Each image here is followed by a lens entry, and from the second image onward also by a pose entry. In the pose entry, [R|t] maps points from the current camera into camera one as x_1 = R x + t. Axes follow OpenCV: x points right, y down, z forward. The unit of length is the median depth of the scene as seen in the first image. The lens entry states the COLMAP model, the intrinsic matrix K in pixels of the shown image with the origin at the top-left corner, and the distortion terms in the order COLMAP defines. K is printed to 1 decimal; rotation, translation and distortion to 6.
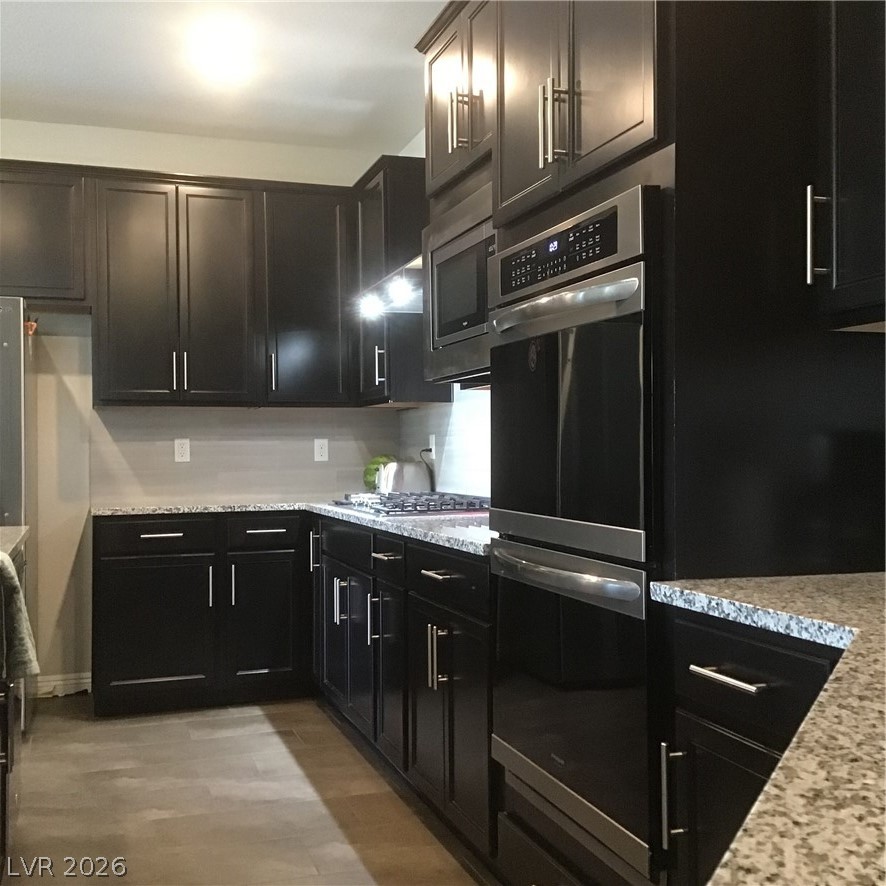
lens RADIAL K [[1020.5, 0, 481.4], [0, 1020.5, 440.4], [0, 0, 1]] dist [-0.006933, -0.009938]
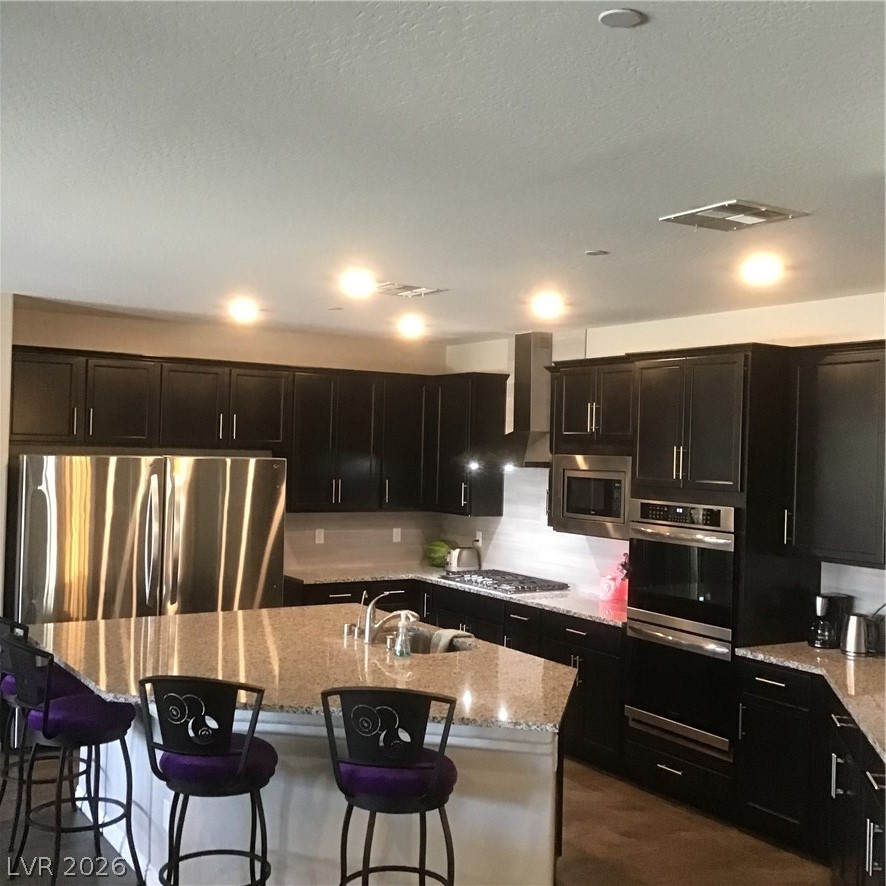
lens RADIAL K [[1020.5, 0, 481.4], [0, 1020.5, 440.4], [0, 0, 1]] dist [-0.006933, -0.009938]
pose [[0.962654, 0.045398, 0.266901, -0.948531], [-0.047906, 0.998848, 0.002888, -0.303702], [-0.266463, -0.015566, 0.963720, -1.135902]]
